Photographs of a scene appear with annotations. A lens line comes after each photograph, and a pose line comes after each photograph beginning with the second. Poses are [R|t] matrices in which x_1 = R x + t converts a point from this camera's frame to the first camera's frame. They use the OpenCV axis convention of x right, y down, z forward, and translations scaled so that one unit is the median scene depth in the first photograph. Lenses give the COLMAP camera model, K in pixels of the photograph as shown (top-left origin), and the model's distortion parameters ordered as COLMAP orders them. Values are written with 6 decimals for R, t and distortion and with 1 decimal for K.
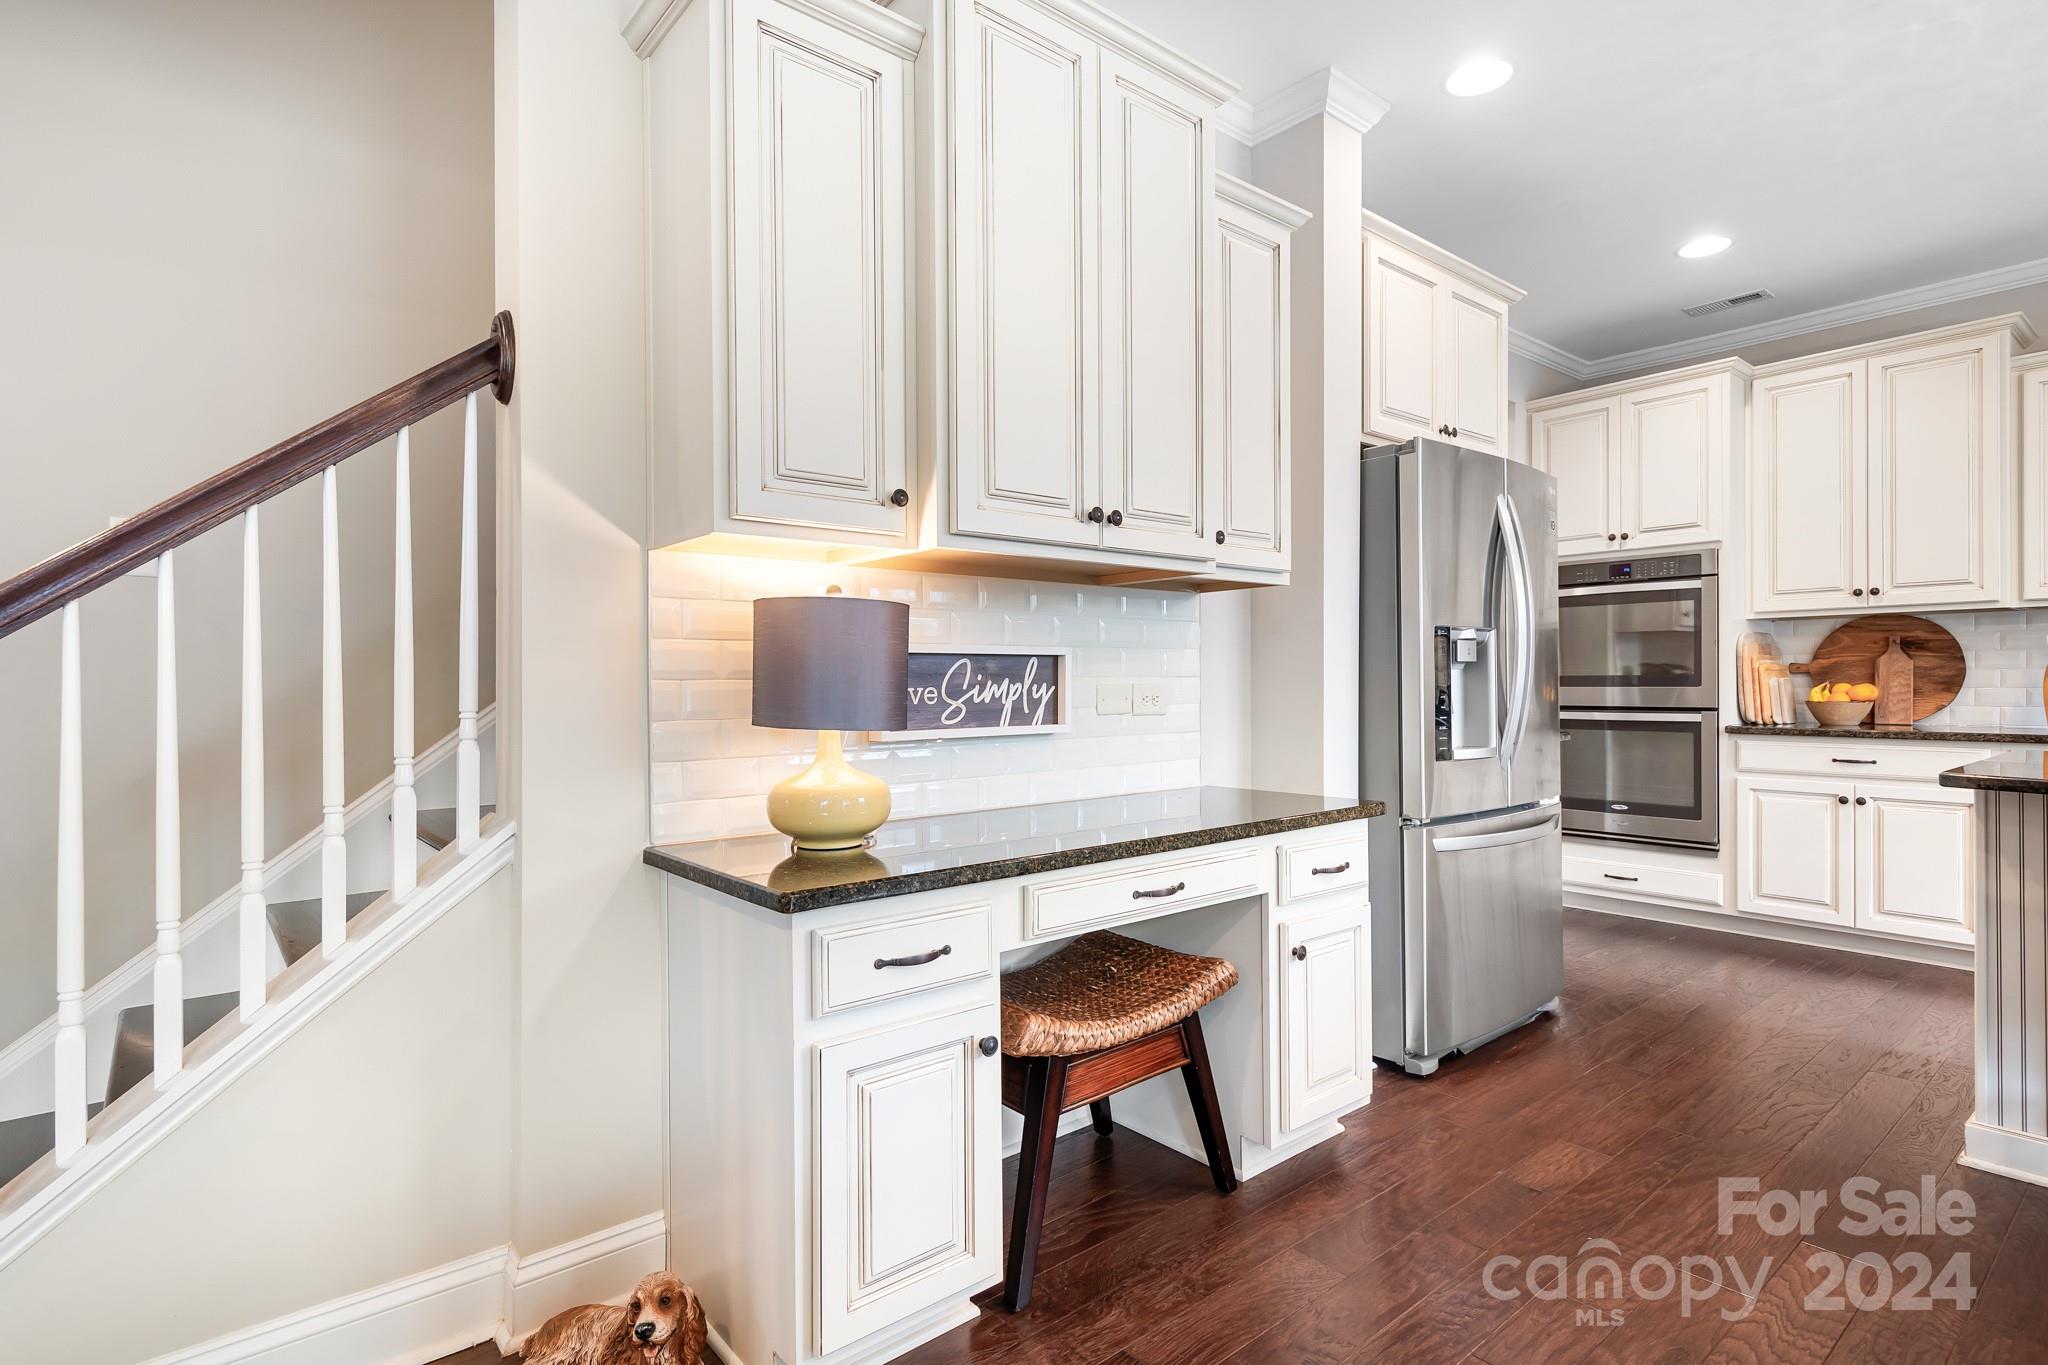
lens RADIAL K [[1051.3, 0, 1018.7], [0, 1051.3, 691.2], [0, 0, 1]] dist [0.013947, -0.000373]
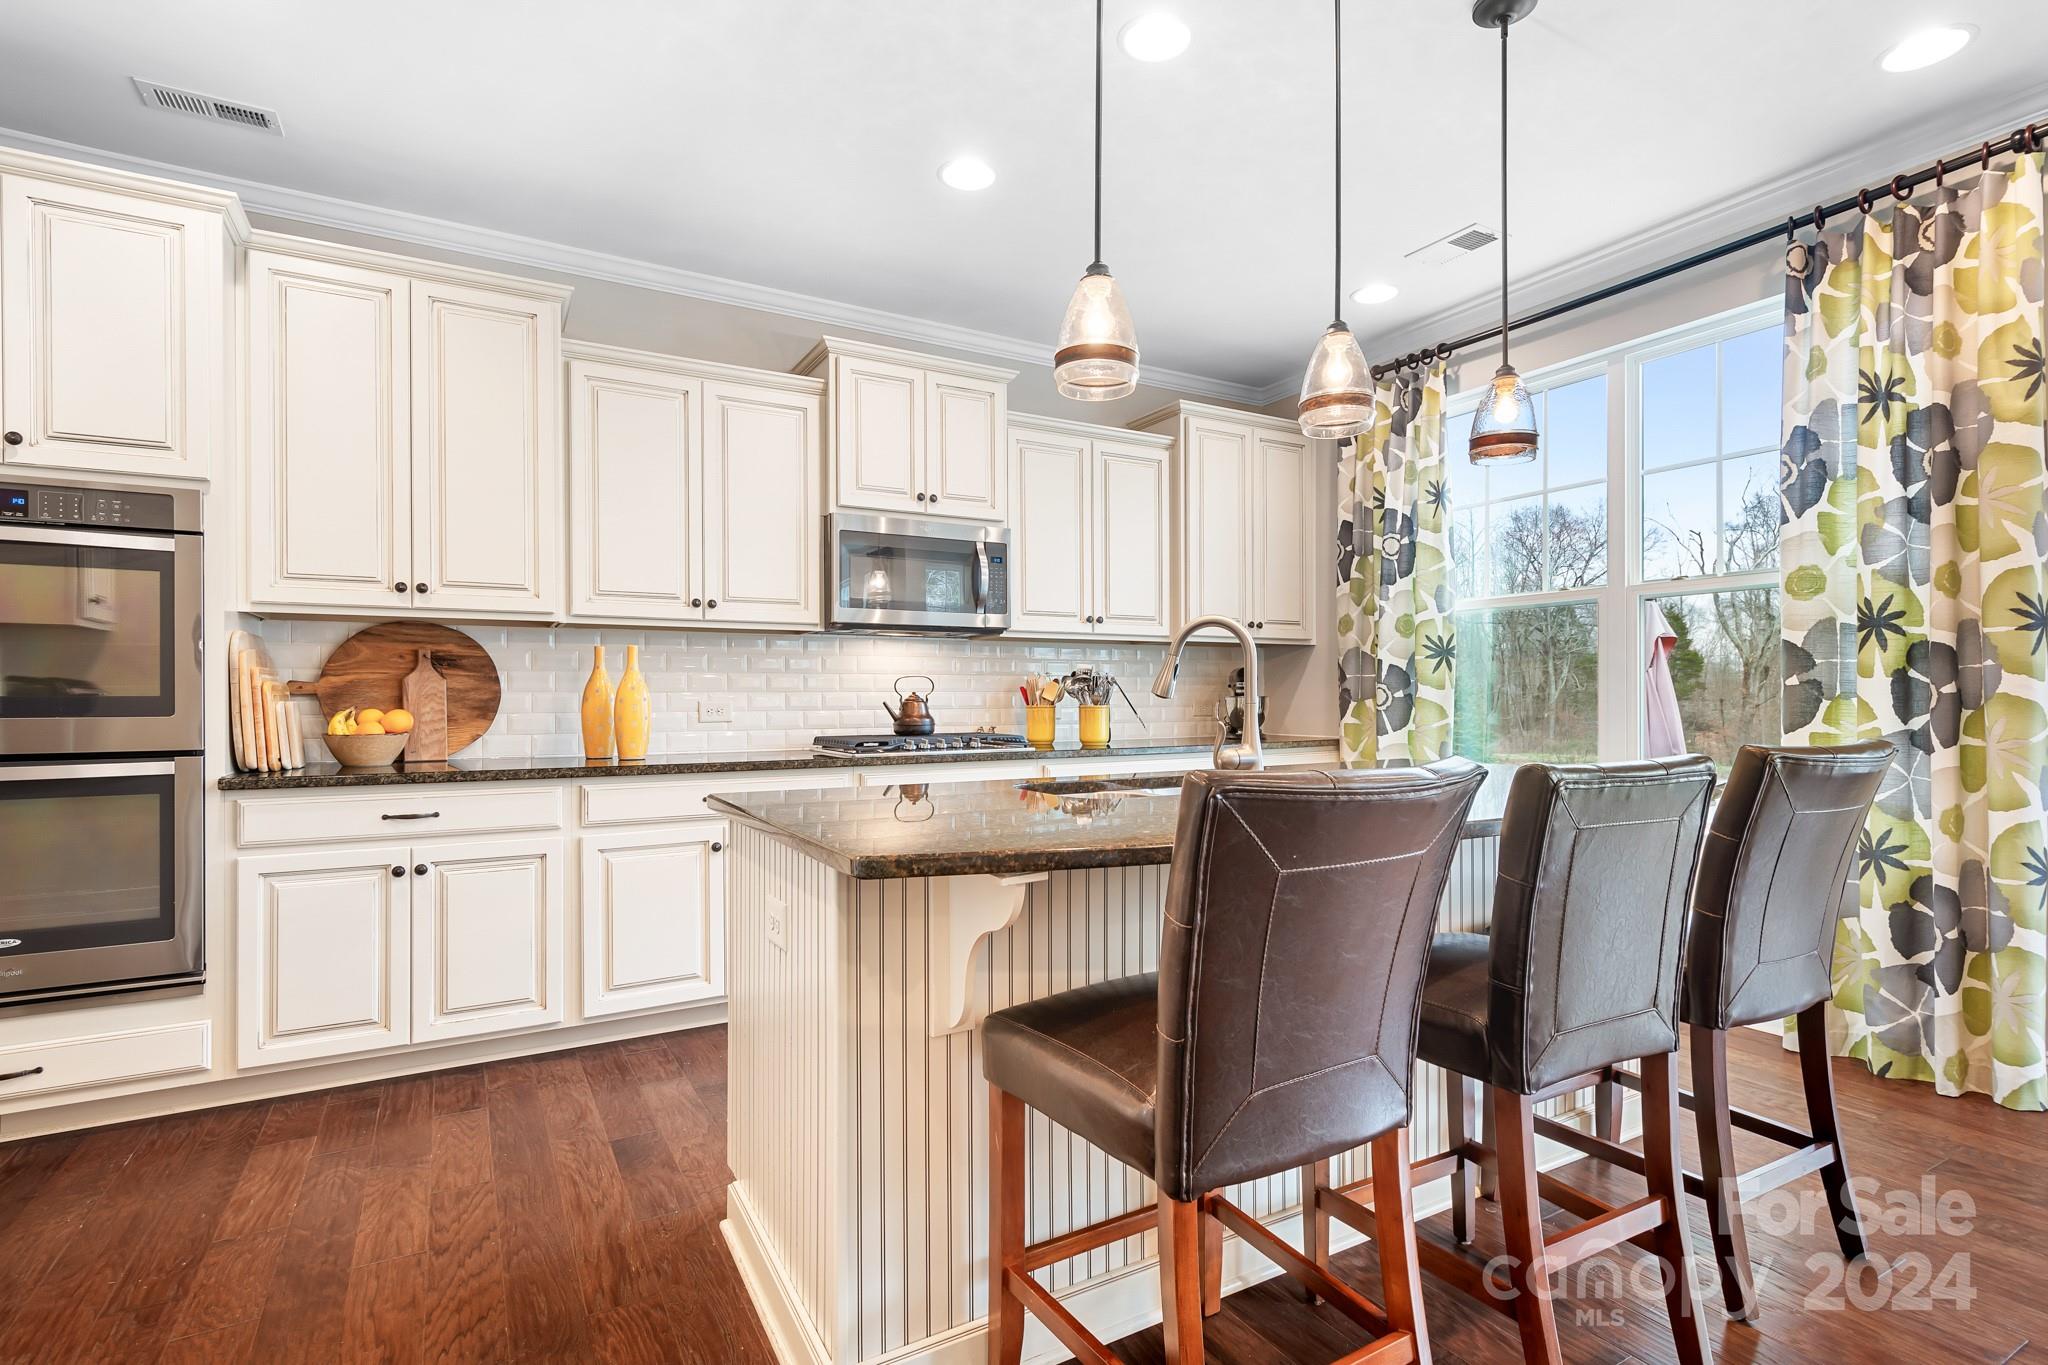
lens RADIAL K [[978.2, 0, 1011.4], [0, 978.2, 696.7], [0, 0, 1]] dist [0.010047, -0.004237]
pose [[0.156800, 0.007354, 0.987603, 0.170371], [0.010530, 0.999903, -0.009117, -0.005230], [-0.987574, 0.011829, 0.156708, 0.449077]]
